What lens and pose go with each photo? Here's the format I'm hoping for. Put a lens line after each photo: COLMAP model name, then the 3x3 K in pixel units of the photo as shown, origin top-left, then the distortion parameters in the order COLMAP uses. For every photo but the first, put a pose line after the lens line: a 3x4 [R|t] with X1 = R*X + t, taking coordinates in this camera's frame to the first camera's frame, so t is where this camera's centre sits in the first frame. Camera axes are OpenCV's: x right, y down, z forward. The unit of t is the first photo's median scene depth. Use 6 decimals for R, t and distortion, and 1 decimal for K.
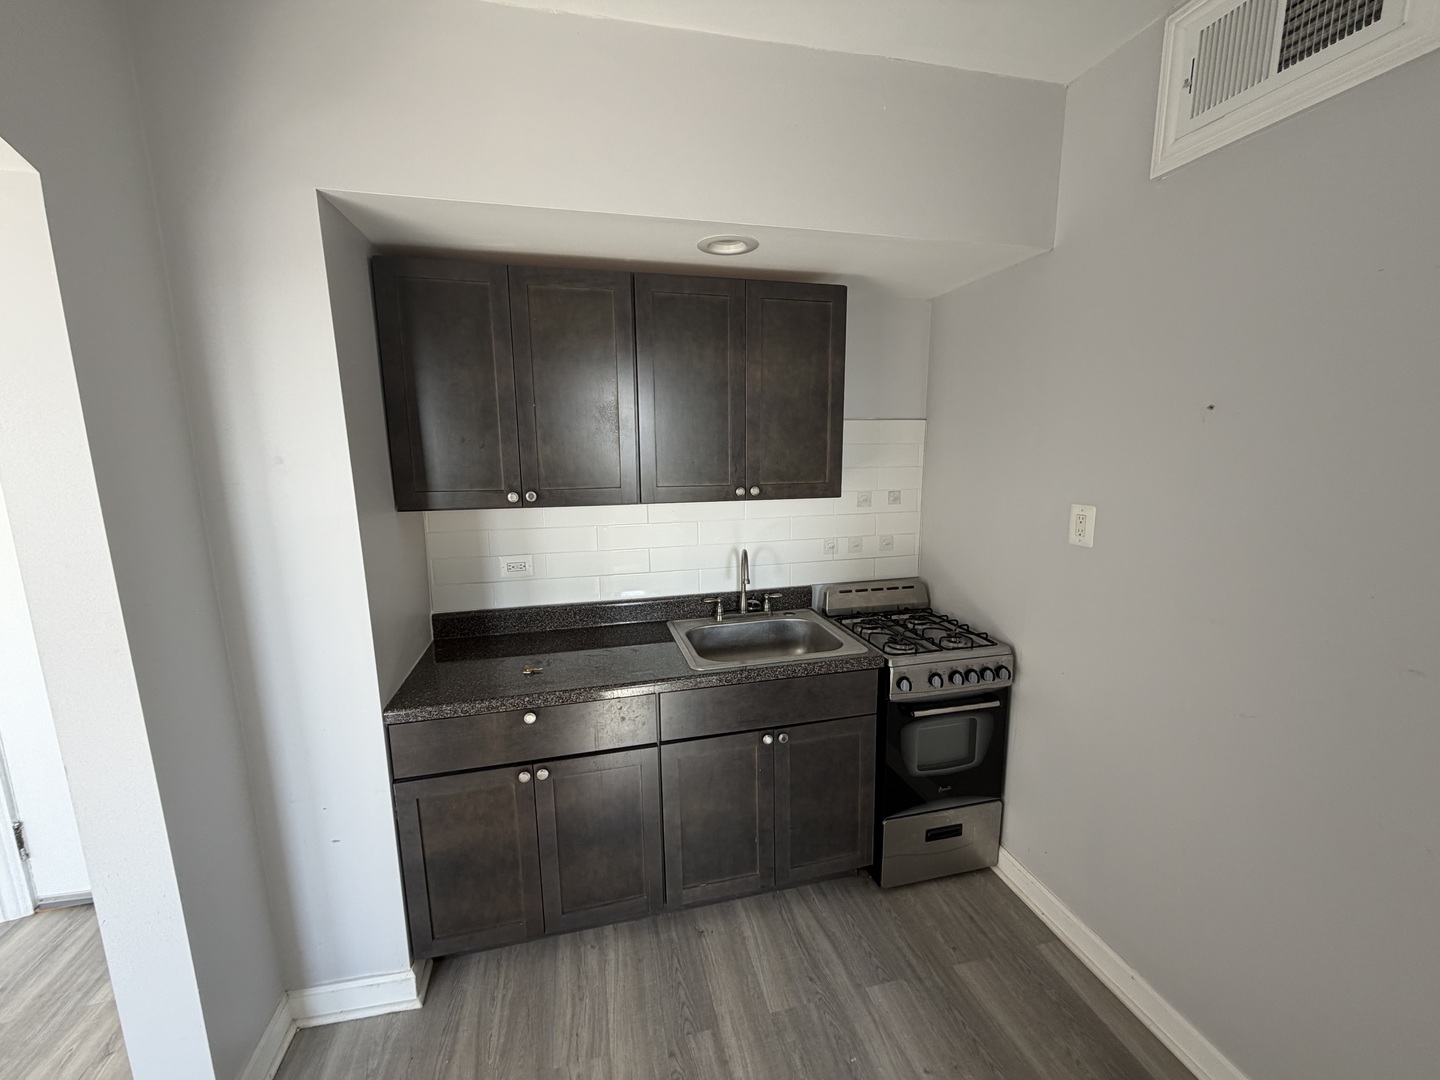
lens RADIAL K [[575.1, 0, 714.0], [0, 575.1, 538.6], [0, 0, 1]] dist [0.002943, -0.000845]
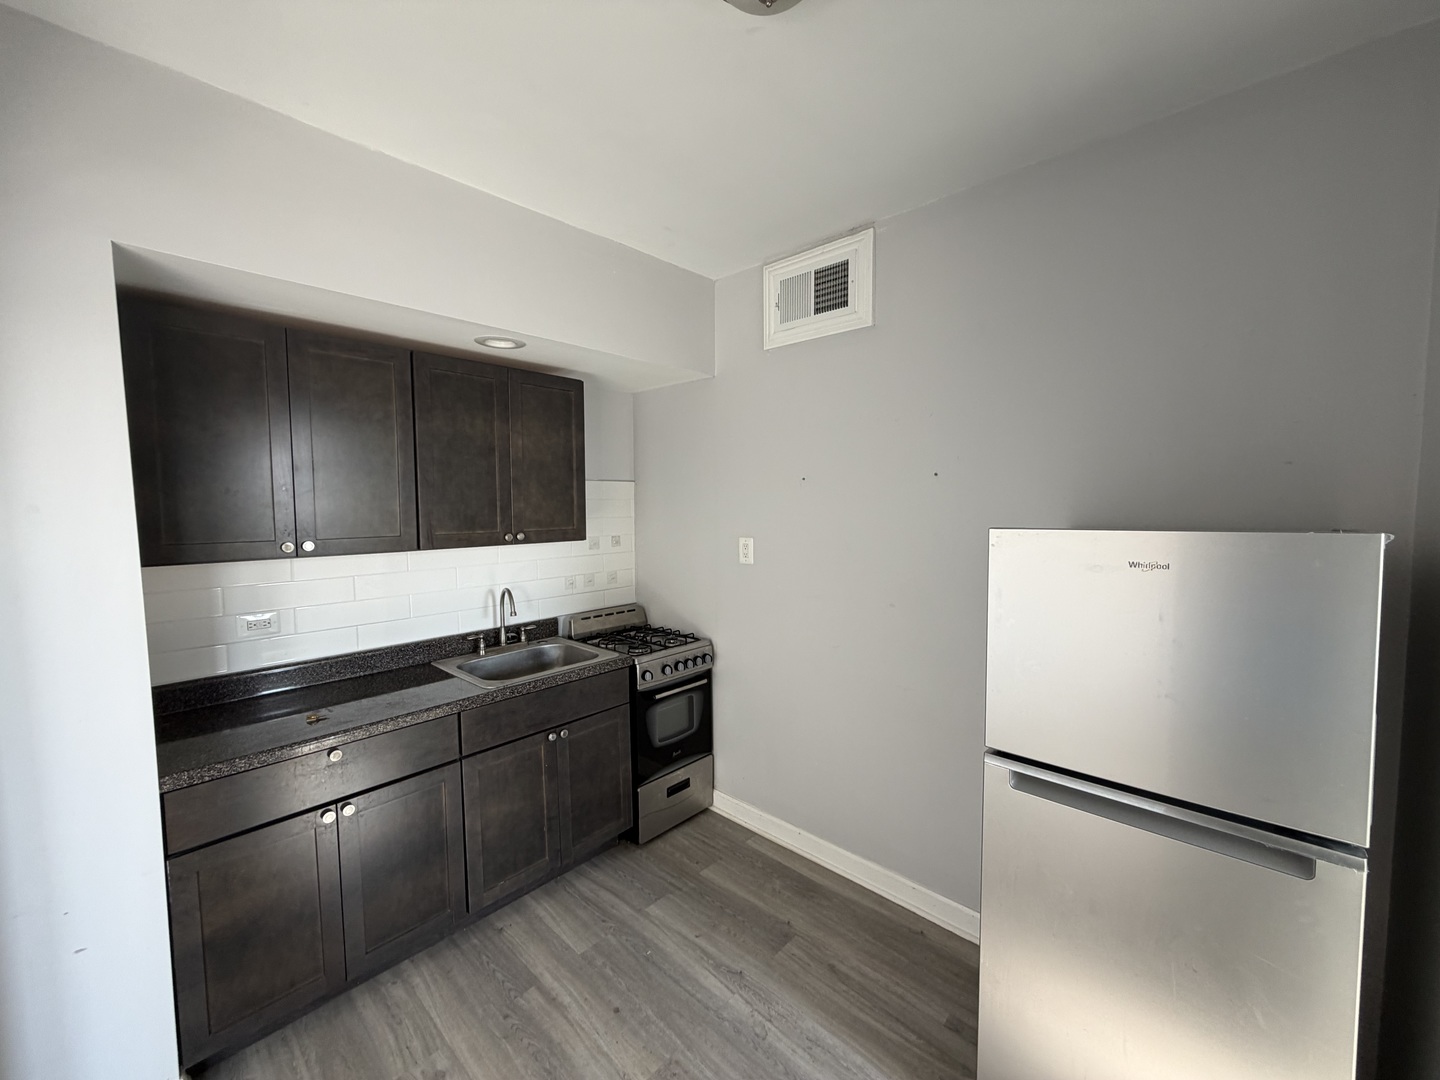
lens RADIAL K [[575.1, 0, 721.0], [0, 575.1, 538.8], [0, 0, 1]] dist [0.002943, -0.000845]
pose [[0.833159, -0.030676, 0.552182, -0.273794], [0.087193, 0.993259, -0.076383, 0.057086], [-0.546117, 0.111785, 0.830217, -0.258362]]
